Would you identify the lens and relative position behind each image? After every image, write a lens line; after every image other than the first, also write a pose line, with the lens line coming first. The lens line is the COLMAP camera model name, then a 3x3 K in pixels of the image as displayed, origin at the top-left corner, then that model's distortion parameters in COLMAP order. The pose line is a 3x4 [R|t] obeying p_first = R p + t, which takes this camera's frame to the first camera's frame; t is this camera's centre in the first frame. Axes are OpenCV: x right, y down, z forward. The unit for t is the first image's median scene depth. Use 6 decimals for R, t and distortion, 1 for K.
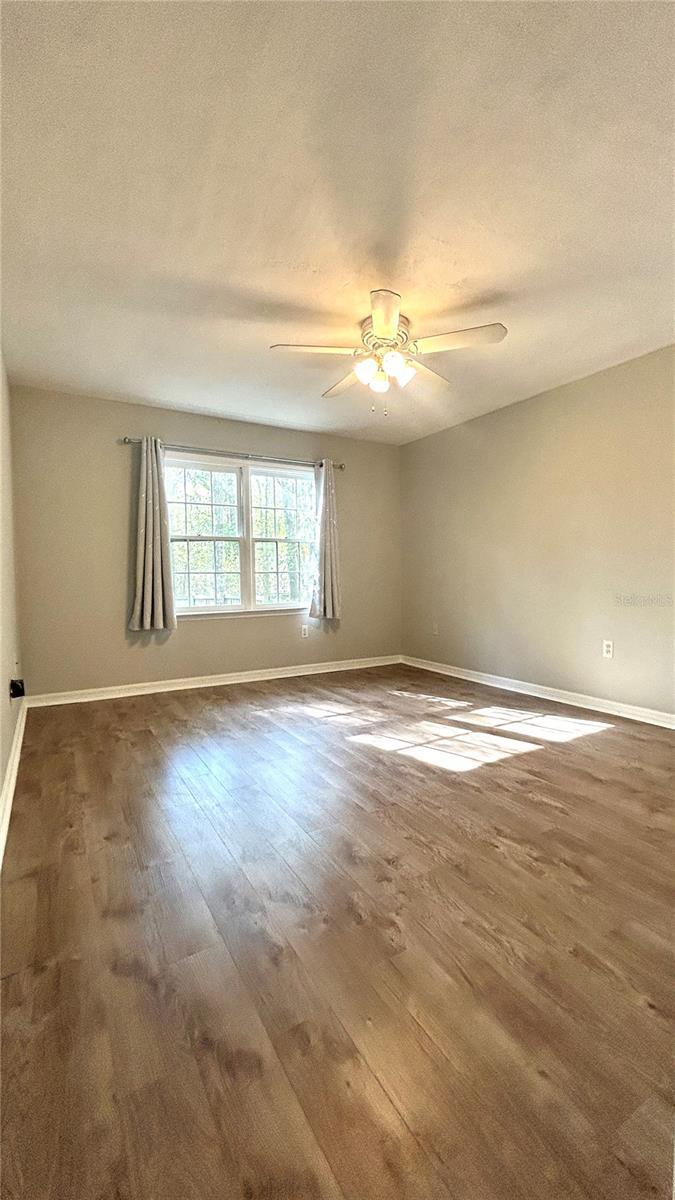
lens RADIAL K [[505.7, 0, 336.7], [0, 505.7, 602.0], [0, 0, 1]] dist [-0.008766, 0.000017]
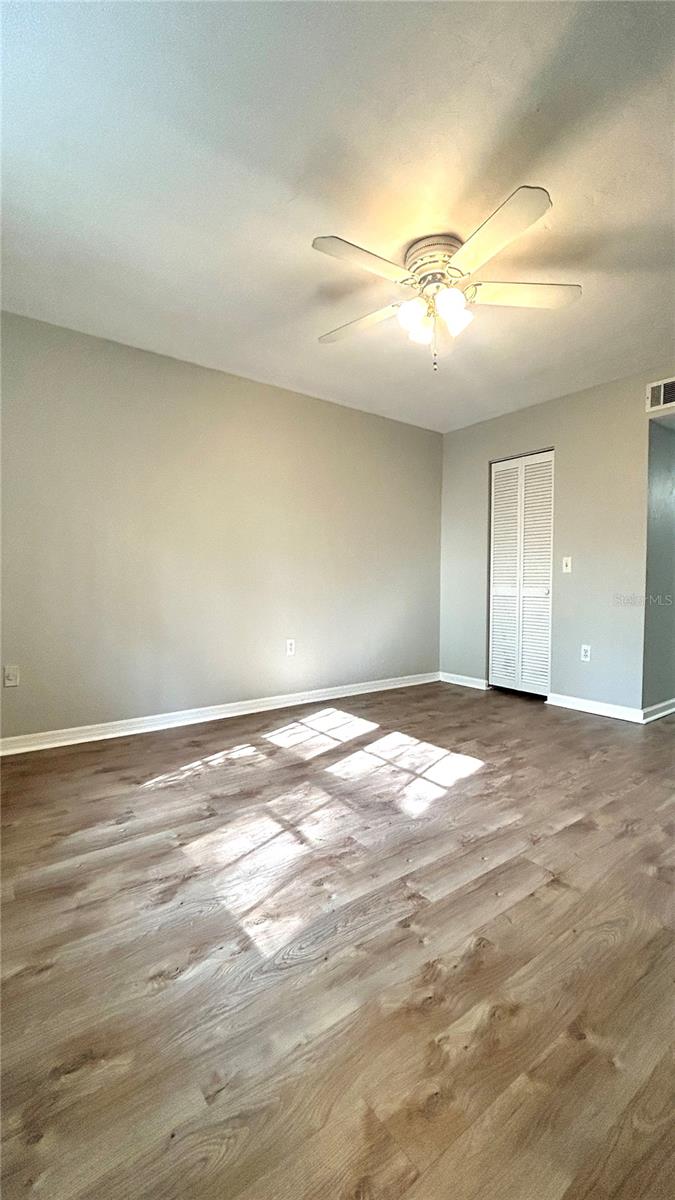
lens RADIAL K [[505.7, 0, 336.7], [0, 505.7, 602.0], [0, 0, 1]] dist [-0.008766, 0.000017]
pose [[-0.147862, -0.031589, 0.988503, -0.573117], [0.046348, 0.998170, 0.038831, -0.041176], [-0.987921, 0.051557, -0.146127, 1.109059]]
